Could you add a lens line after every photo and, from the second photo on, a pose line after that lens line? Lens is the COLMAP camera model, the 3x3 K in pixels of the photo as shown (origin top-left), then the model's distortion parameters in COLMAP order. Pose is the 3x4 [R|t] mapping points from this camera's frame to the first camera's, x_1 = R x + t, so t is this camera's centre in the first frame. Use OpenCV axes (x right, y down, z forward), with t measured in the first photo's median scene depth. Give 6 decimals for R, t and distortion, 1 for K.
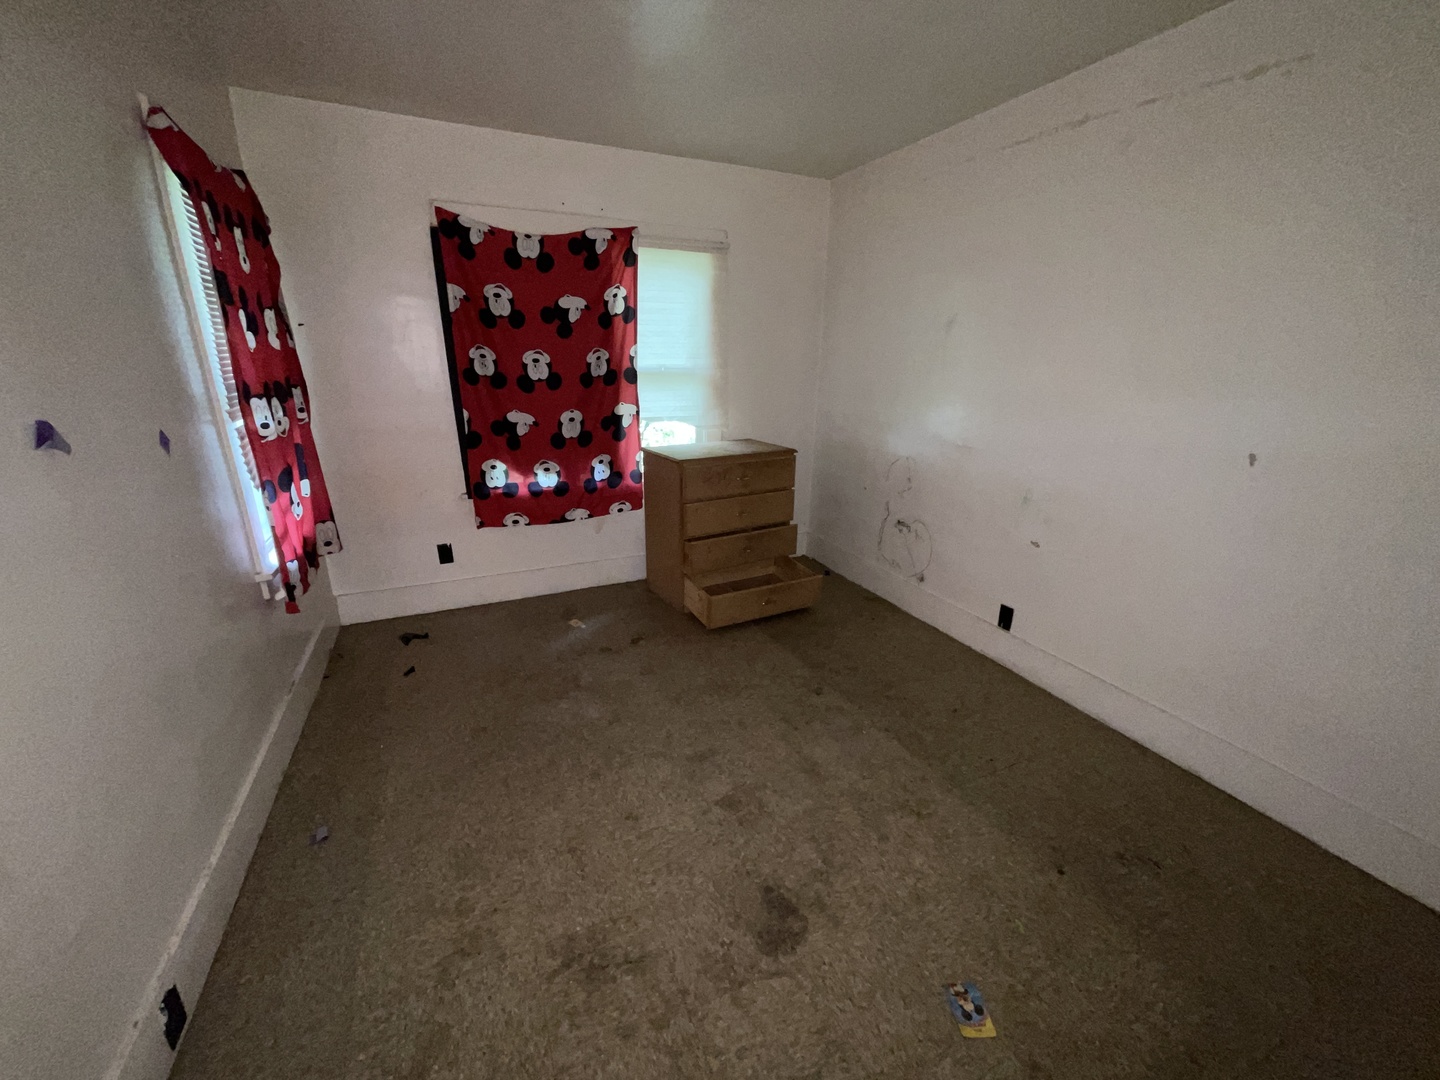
lens RADIAL K [[580.4, 0, 714.8], [0, 580.4, 540.1], [0, 0, 1]] dist [-0.000793, 0.000365]
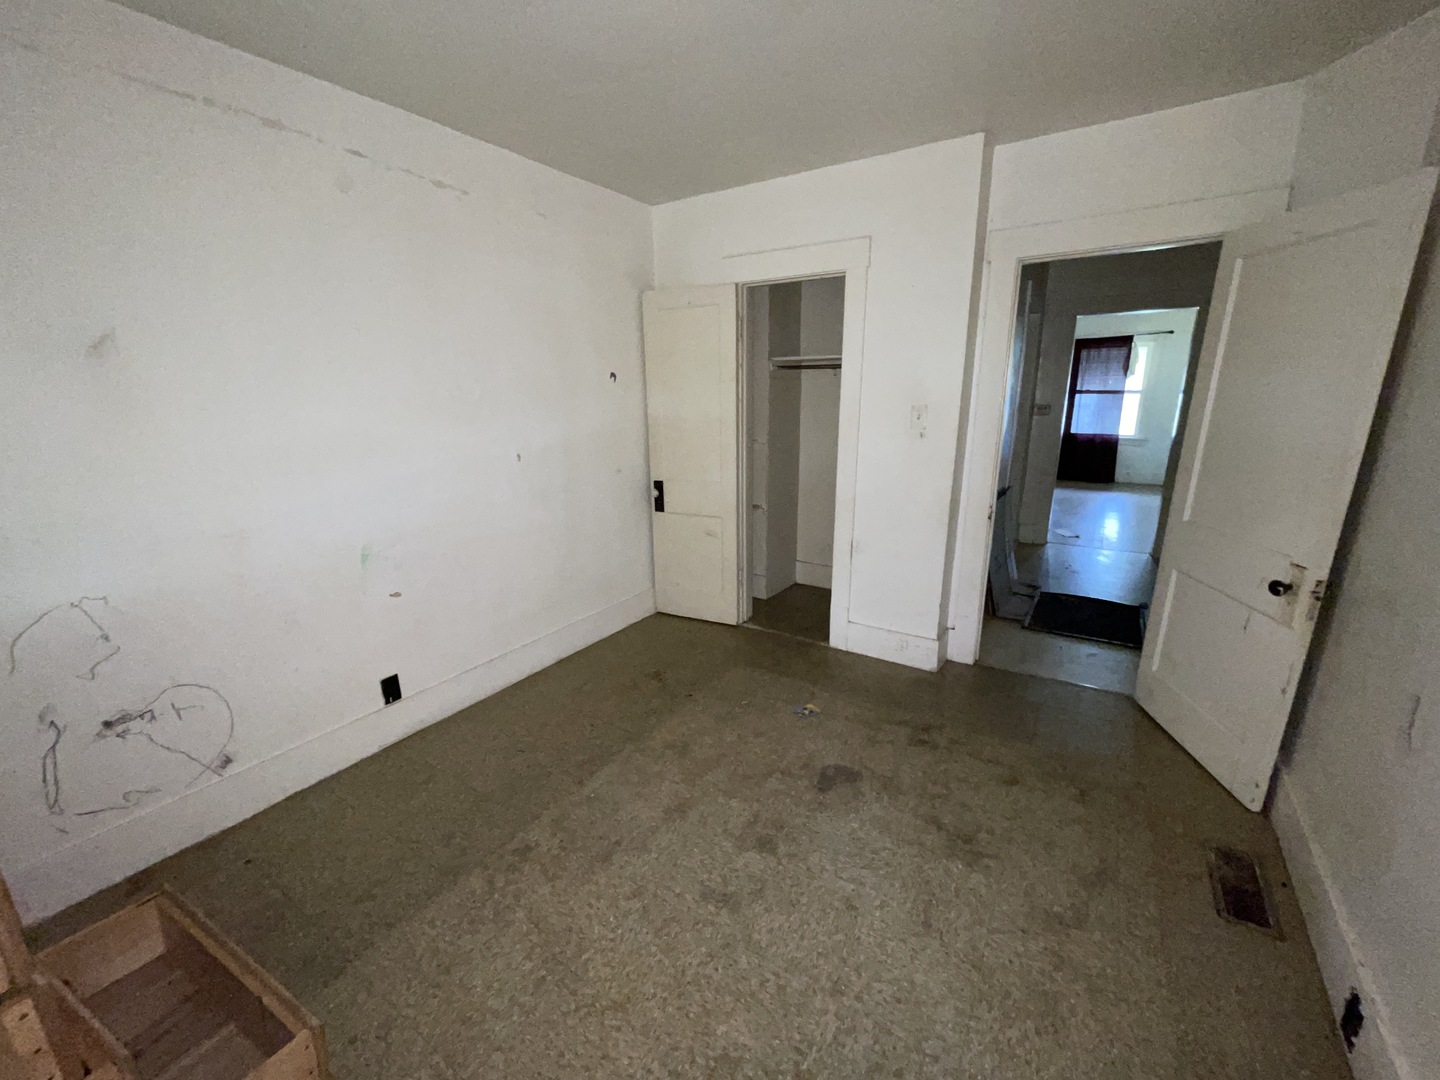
lens RADIAL K [[580.4, 0, 727.6], [0, 580.4, 536.7], [0, 0, 1]] dist [-0.000793, 0.000365]
pose [[-0.544235, -0.218304, 0.810032, -0.590134], [0.262601, 0.872699, 0.411627, -0.400979], [-0.796774, 0.436737, -0.417627, 1.177983]]
